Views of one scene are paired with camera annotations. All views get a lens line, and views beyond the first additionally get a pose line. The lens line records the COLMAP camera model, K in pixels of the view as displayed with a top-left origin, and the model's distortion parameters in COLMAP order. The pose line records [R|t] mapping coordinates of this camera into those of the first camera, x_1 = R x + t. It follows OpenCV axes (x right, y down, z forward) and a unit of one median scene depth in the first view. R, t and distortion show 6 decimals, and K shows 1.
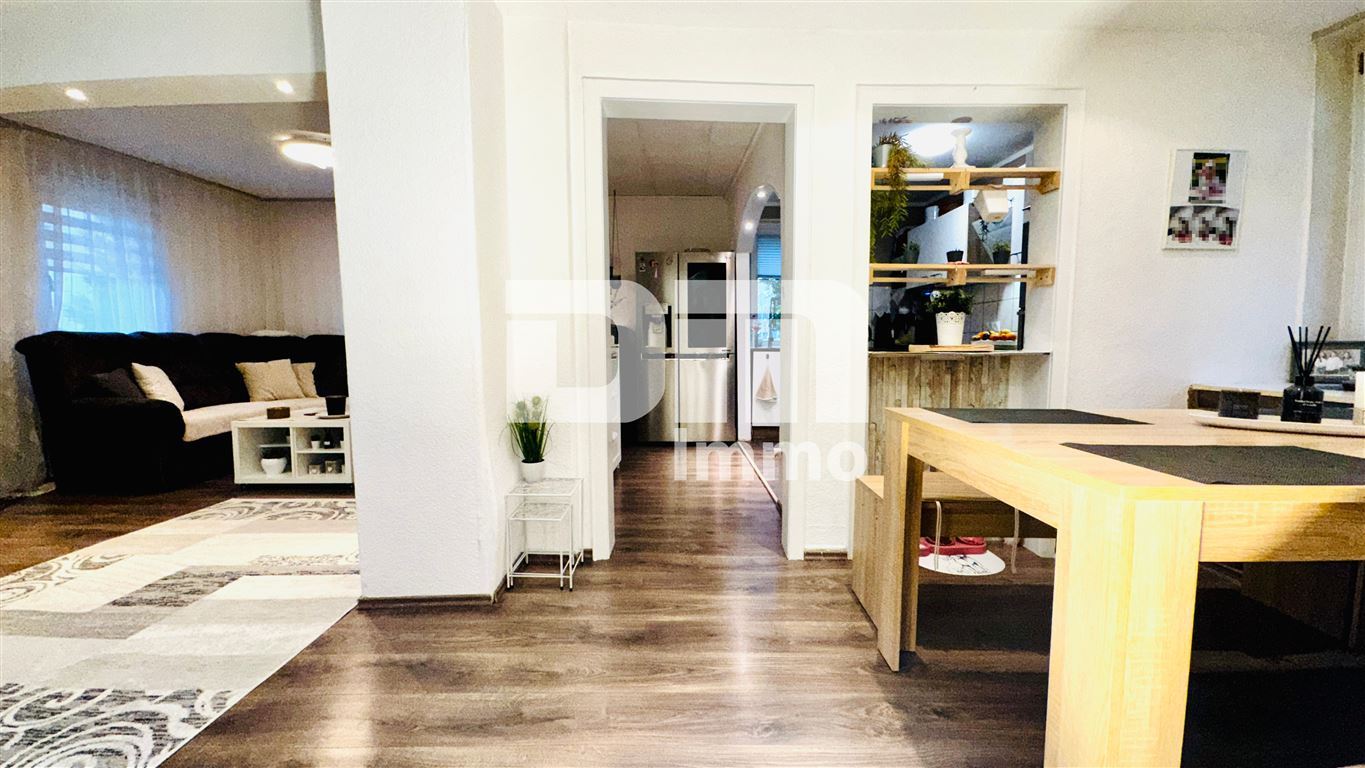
lens RADIAL K [[539.0, 0, 677.5], [0, 539.0, 388.0], [0, 0, 1]] dist [-0.000321, -0.001413]
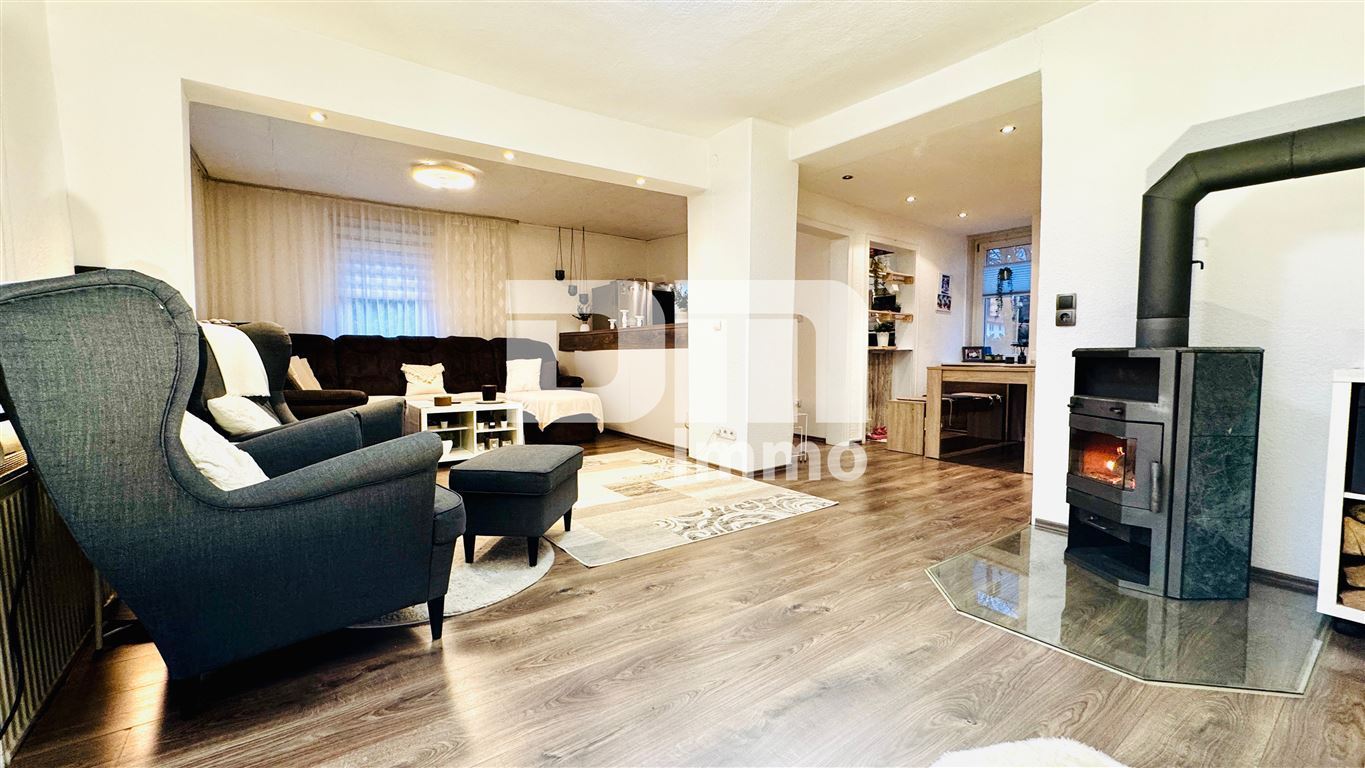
lens RADIAL K [[539.0, 0, 683.1], [0, 539.0, 386.7], [0, 0, 1]] dist [-0.000321, -0.001413]
pose [[0.808705, -0.028082, 0.587543, -1.607677], [0.044031, 0.998947, -0.012860, 0.086585], [-0.586564, 0.036270, 0.809090, -0.362765]]
